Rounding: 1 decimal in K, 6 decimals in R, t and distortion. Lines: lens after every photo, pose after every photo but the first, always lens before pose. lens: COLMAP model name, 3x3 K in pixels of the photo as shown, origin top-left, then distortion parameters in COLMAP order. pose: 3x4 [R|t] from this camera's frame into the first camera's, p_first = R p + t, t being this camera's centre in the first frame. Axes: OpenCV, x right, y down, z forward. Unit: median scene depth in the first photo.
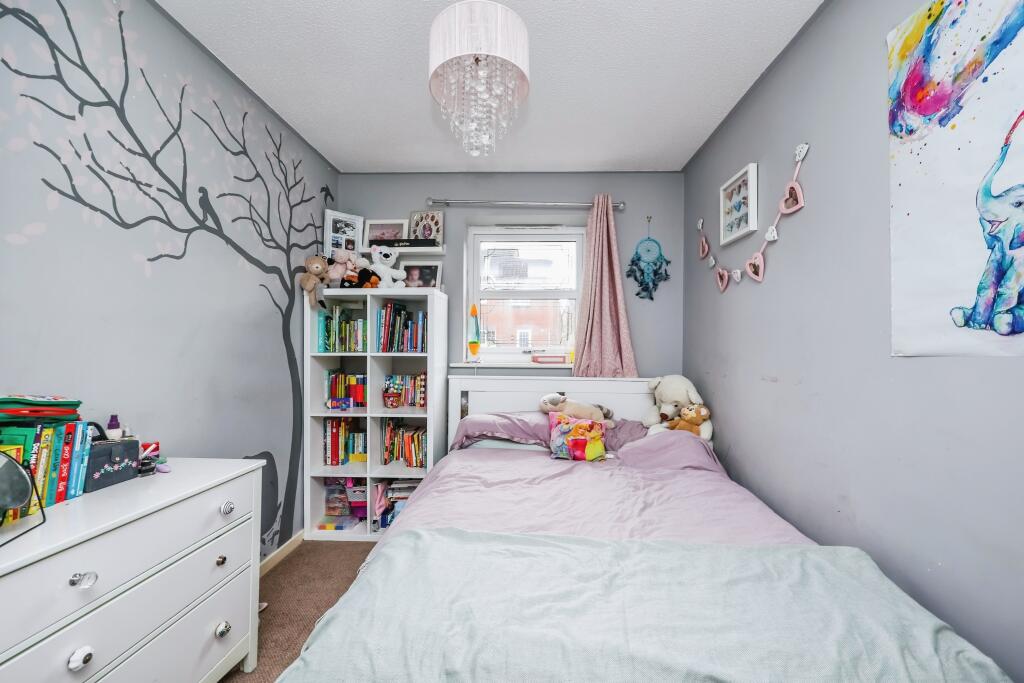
lens RADIAL K [[414.8, 0, 510.3], [0, 414.8, 338.8], [0, 0, 1]] dist [-0.002238, 0.000015]
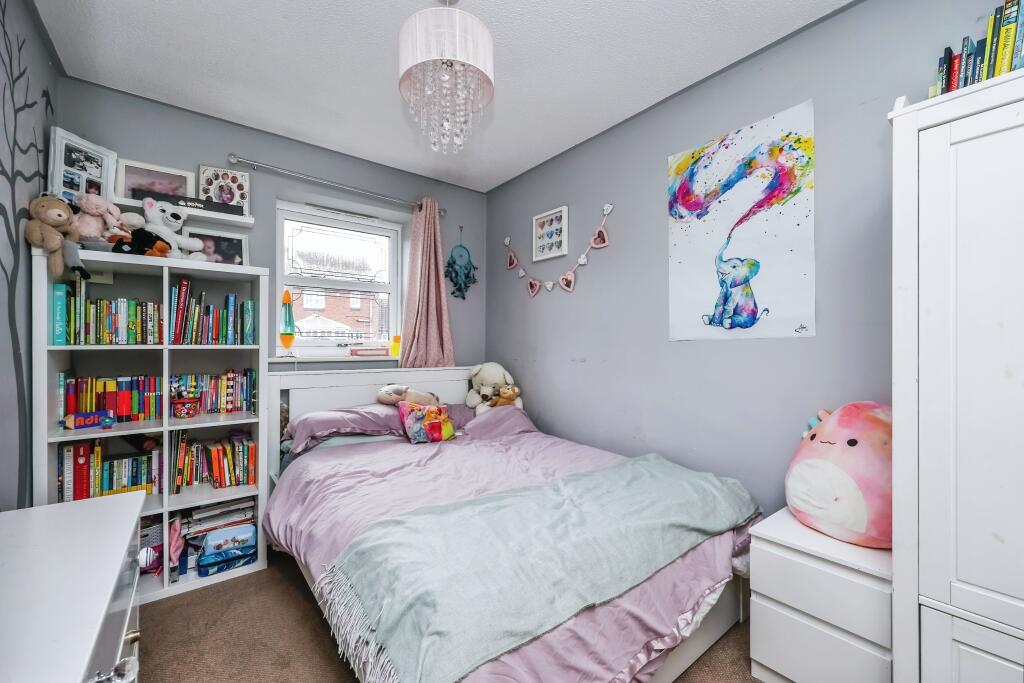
lens RADIAL K [[414.8, 0, 503.5], [0, 414.8, 344.9], [0, 0, 1]] dist [-0.002238, 0.000015]
pose [[0.766561, -0.002053, 0.642168, -0.353958], [-0.008941, 0.999864, 0.013869, 0.018396], [-0.642109, -0.016373, 0.766439, 0.044639]]
